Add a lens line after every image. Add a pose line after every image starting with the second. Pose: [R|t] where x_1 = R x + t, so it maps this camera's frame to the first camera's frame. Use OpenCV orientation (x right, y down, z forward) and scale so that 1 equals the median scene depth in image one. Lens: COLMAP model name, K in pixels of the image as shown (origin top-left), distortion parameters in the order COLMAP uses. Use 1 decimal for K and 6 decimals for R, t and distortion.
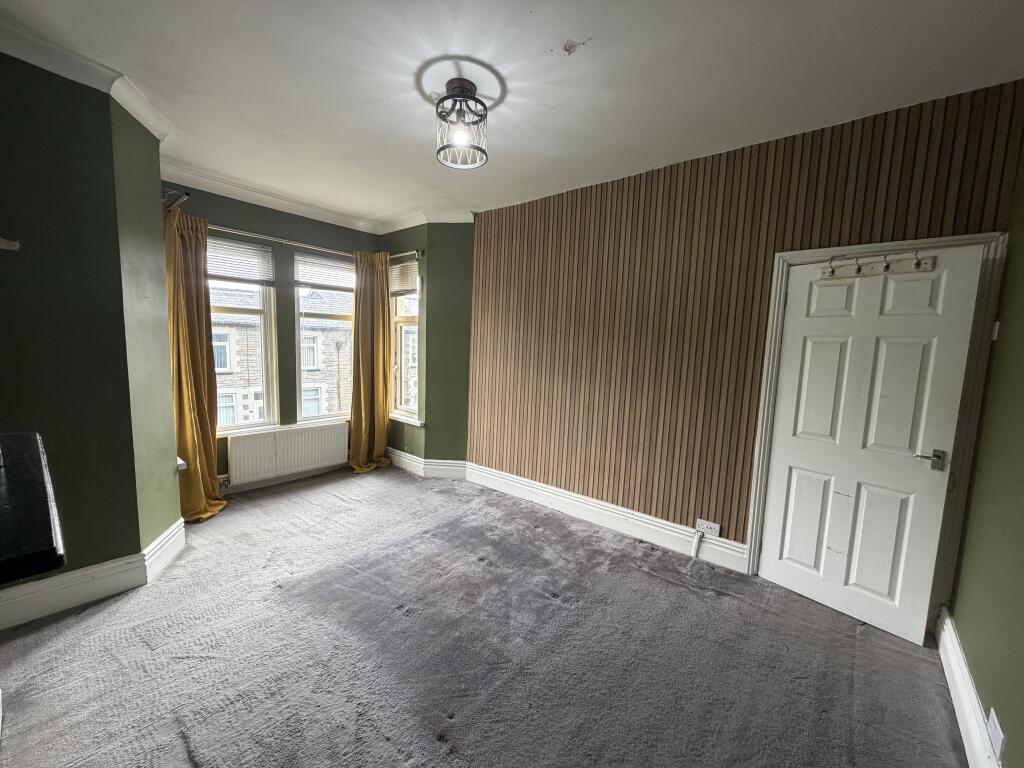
lens RADIAL K [[402.8, 0, 510.0], [0, 402.8, 384.3], [0, 0, 1]] dist [0.004403, 0.000172]
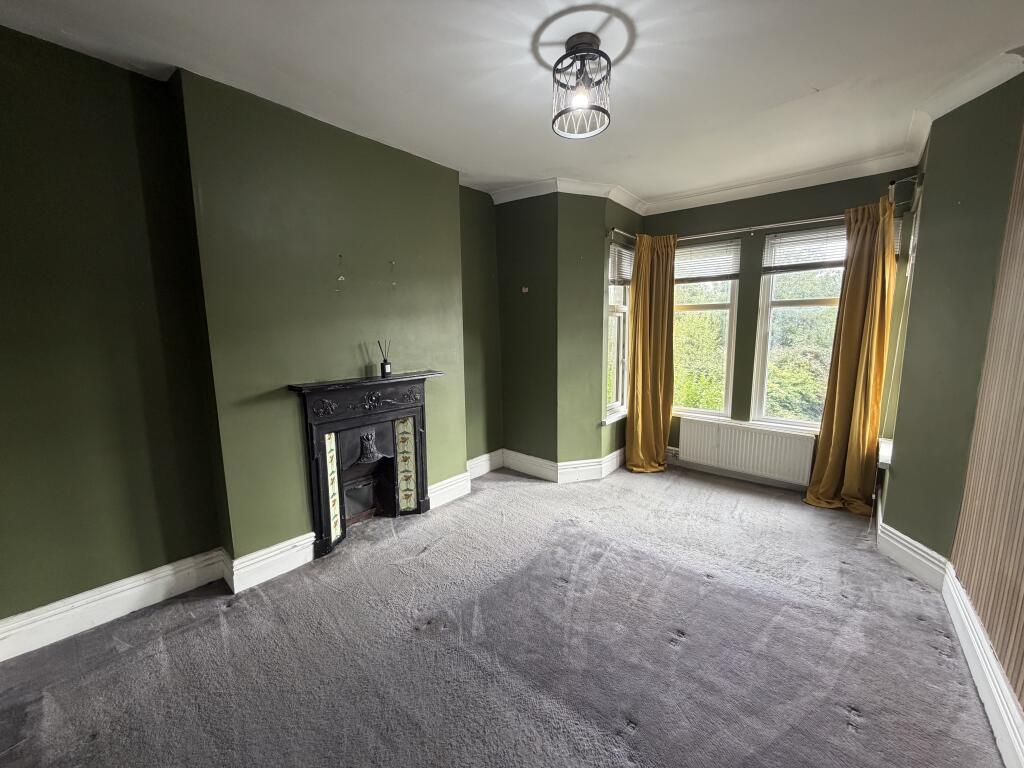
lens RADIAL K [[402.8, 0, 509.7], [0, 402.8, 386.1], [0, 0, 1]] dist [0.004403, 0.000172]
pose [[0.000367, 0.109955, -0.993936, 0.426899], [-0.094474, 0.989495, 0.109429, -0.037961], [0.995527, 0.093861, 0.010751, 0.458130]]
